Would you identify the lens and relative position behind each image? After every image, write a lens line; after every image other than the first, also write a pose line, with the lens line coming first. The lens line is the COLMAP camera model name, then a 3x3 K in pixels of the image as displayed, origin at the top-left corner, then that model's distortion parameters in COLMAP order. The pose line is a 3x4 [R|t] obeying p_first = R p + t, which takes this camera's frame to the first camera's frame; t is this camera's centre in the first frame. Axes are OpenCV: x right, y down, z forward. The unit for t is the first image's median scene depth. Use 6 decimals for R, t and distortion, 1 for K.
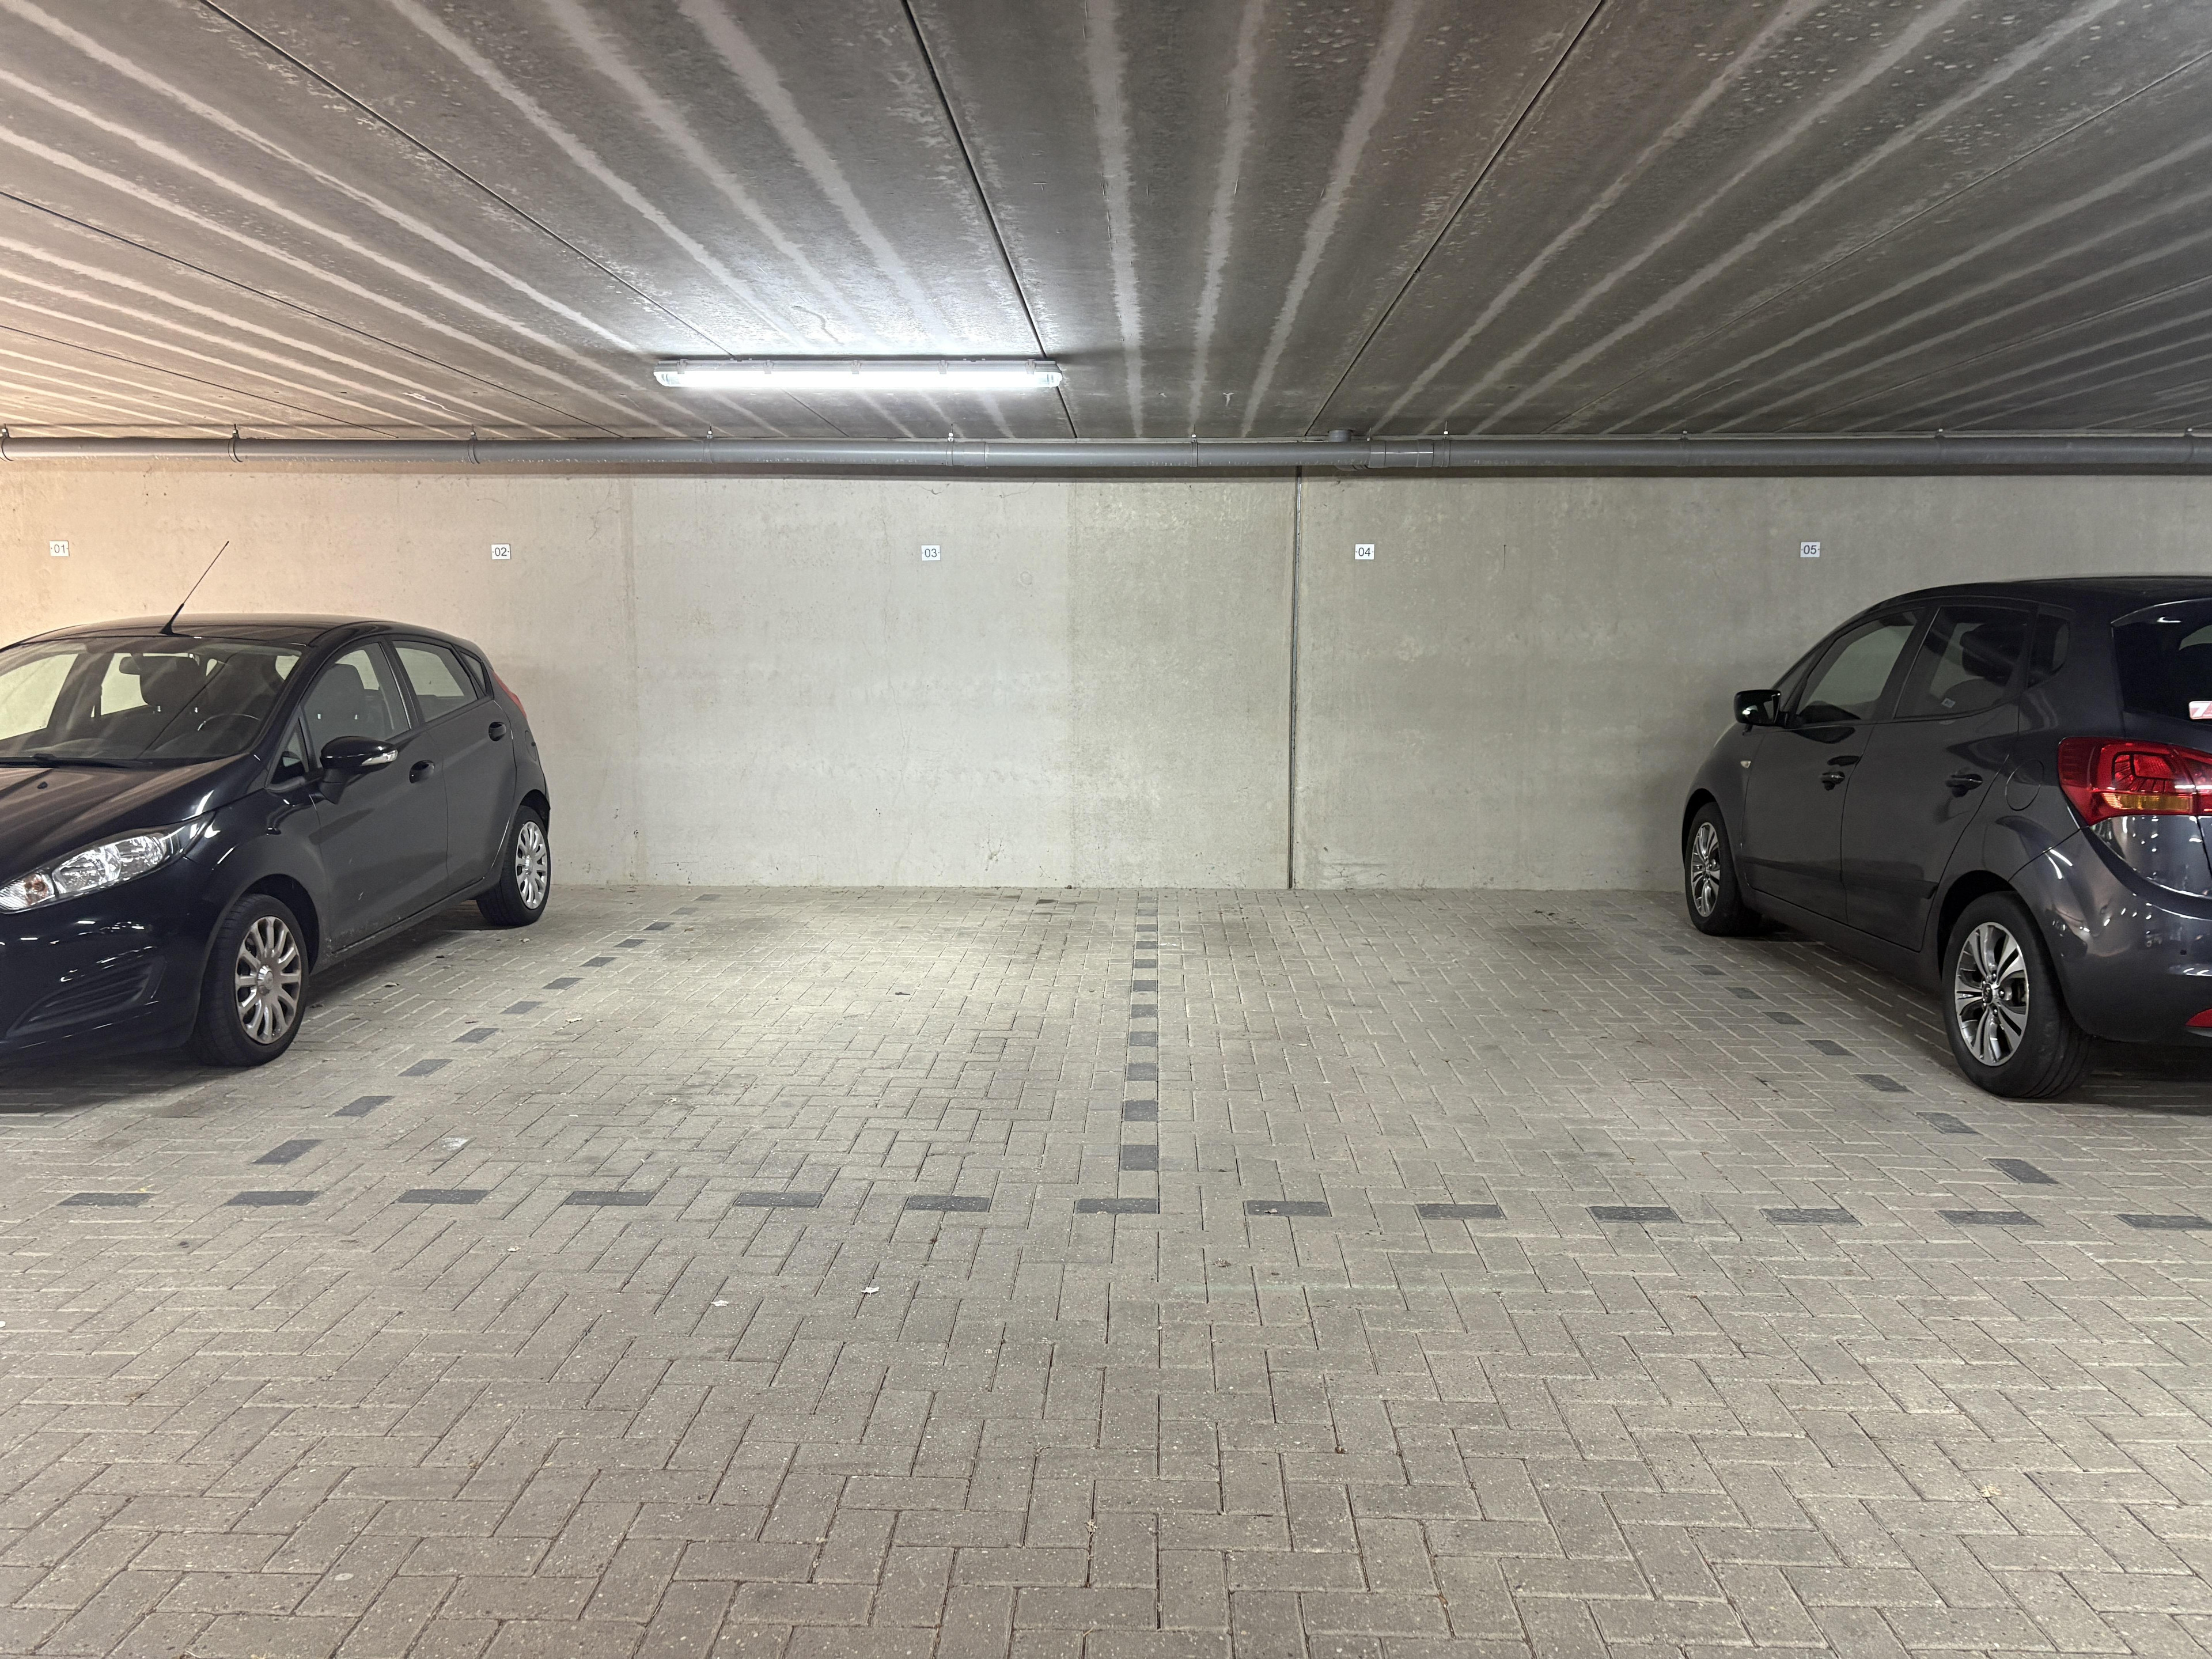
lens RADIAL K [[1677.3, 0, 1109.7], [0, 1677.3, 833.1], [0, 0, 1]] dist [0.062386, -0.065484]
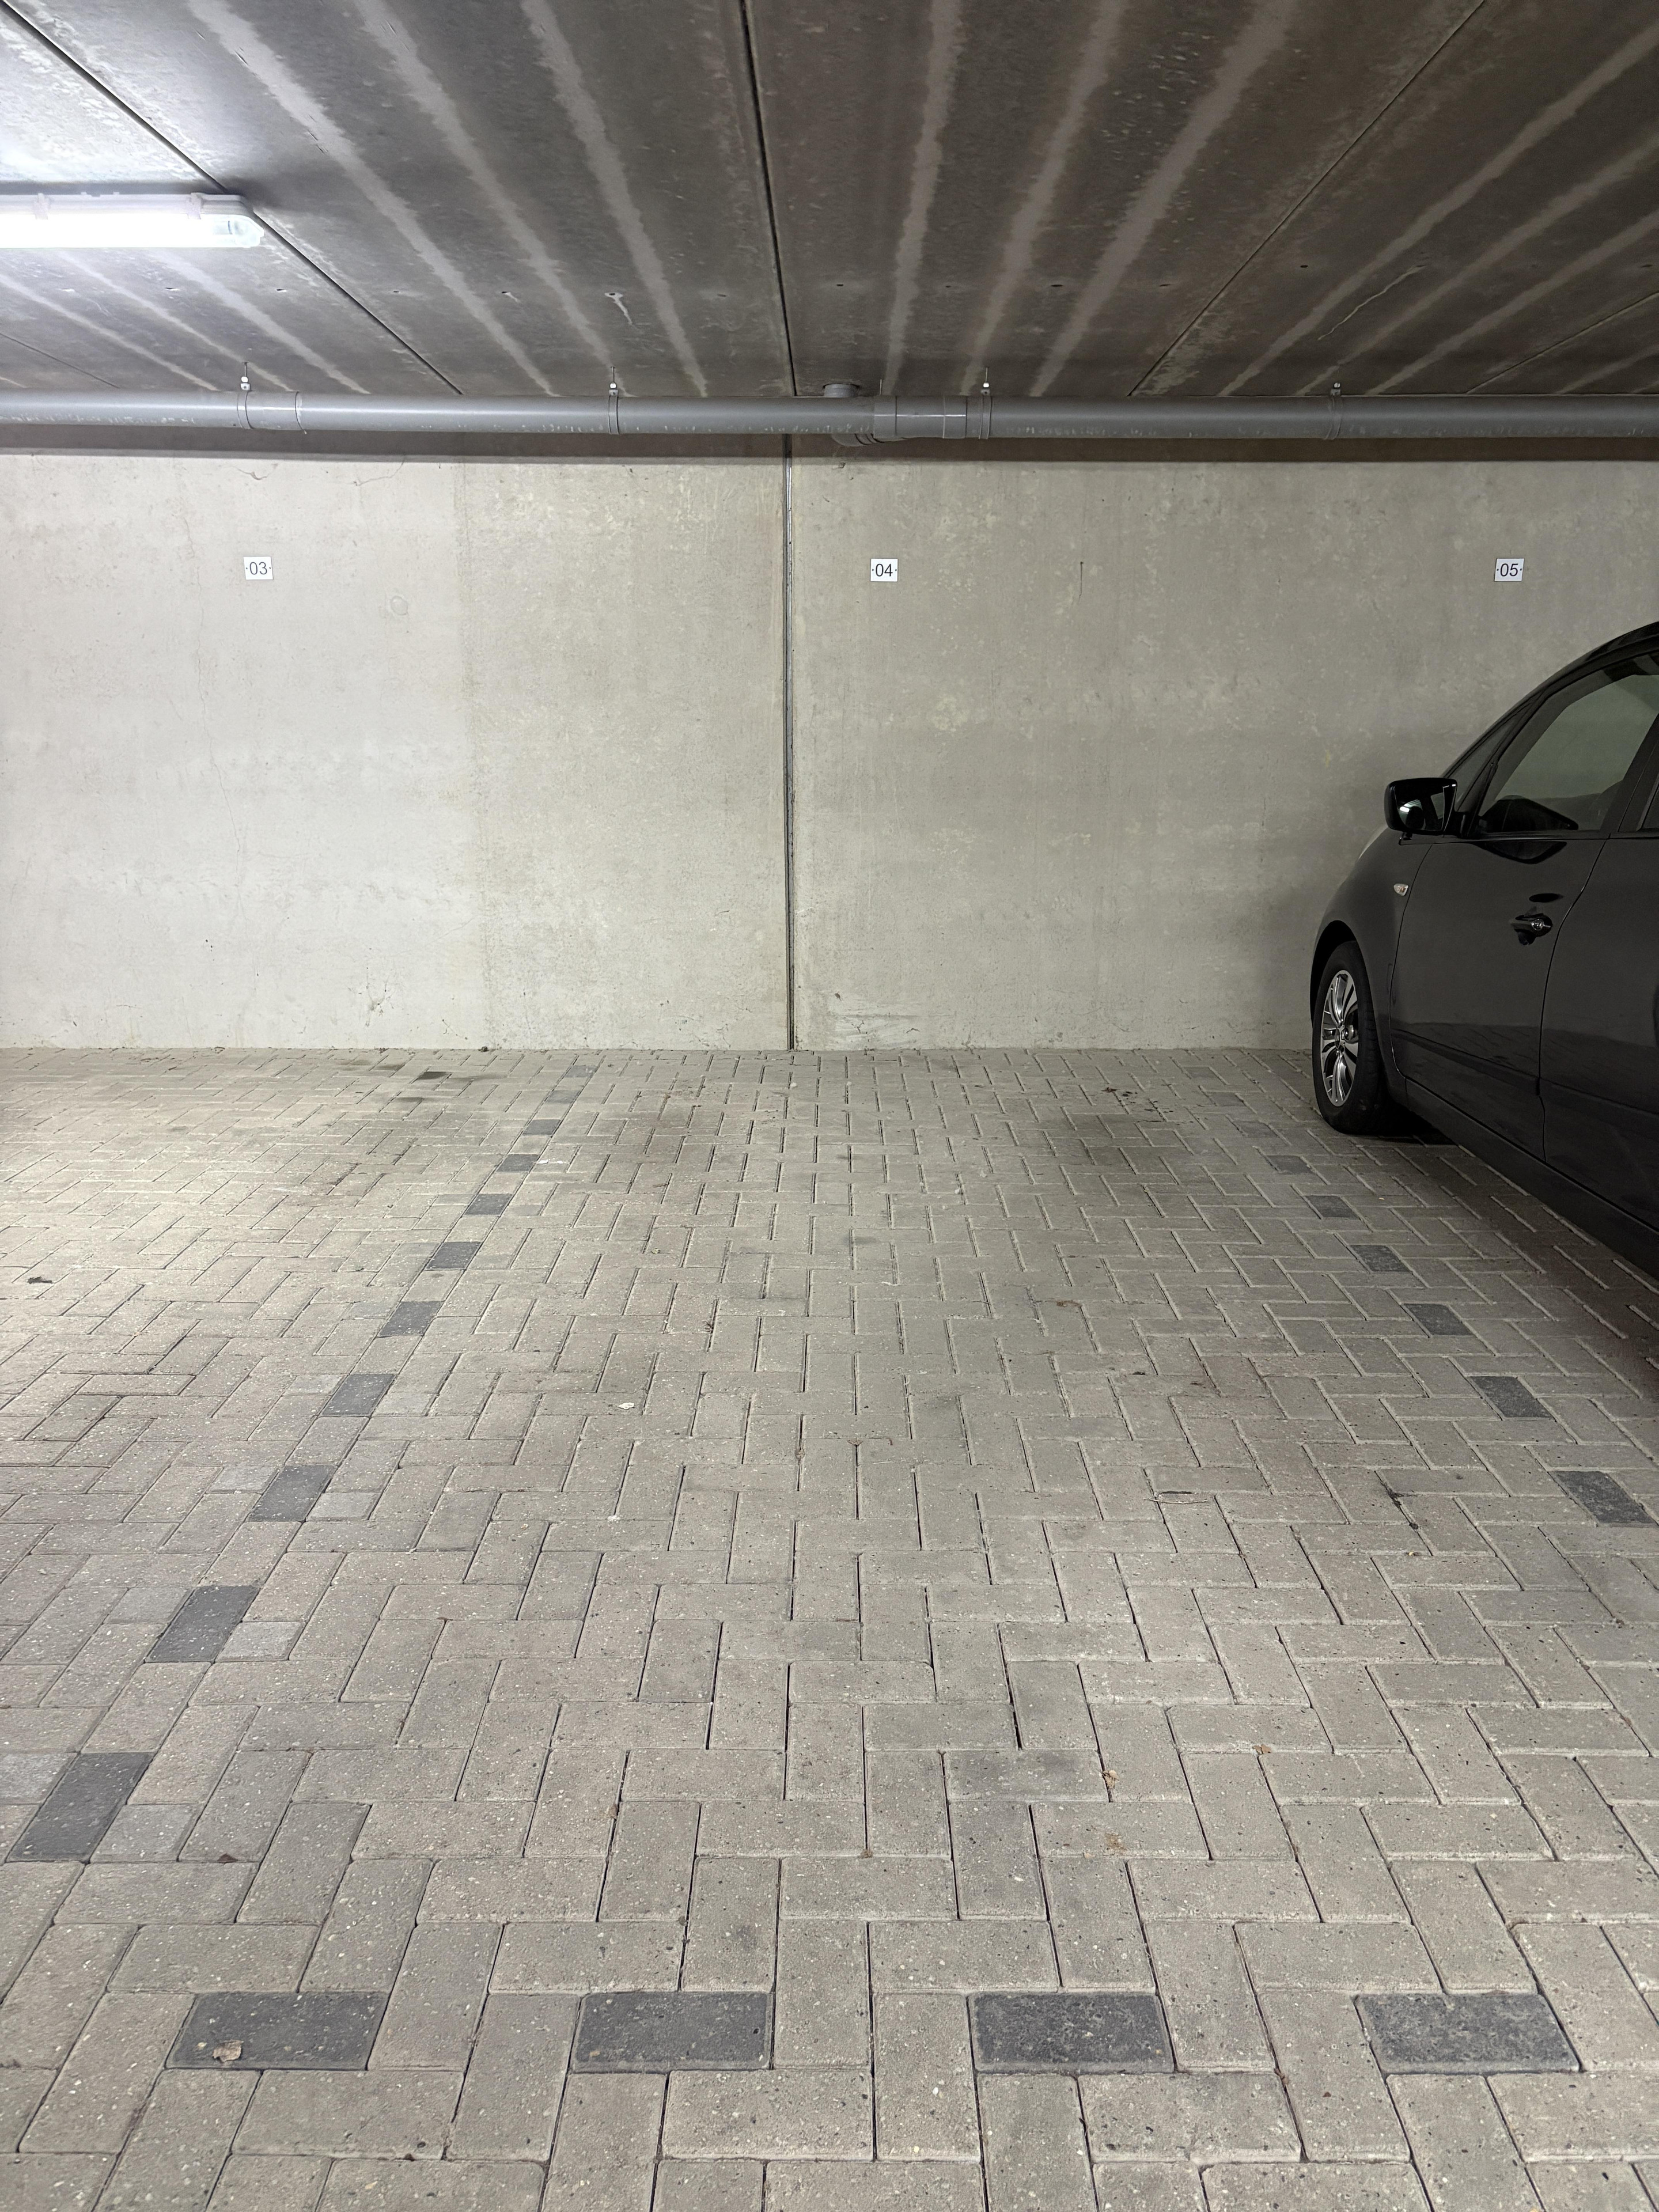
lens RADIAL K [[1677.3, 0, 845.5], [0, 1677.3, 1118.3], [0, 0, 1]] dist [0.062386, -0.065484]
pose [[0.999419, -0.007421, 0.033271, 0.110969], [0.003204, 0.992144, 0.125062, -0.029222], [-0.033938, -0.124882, 0.991591, 0.276868]]
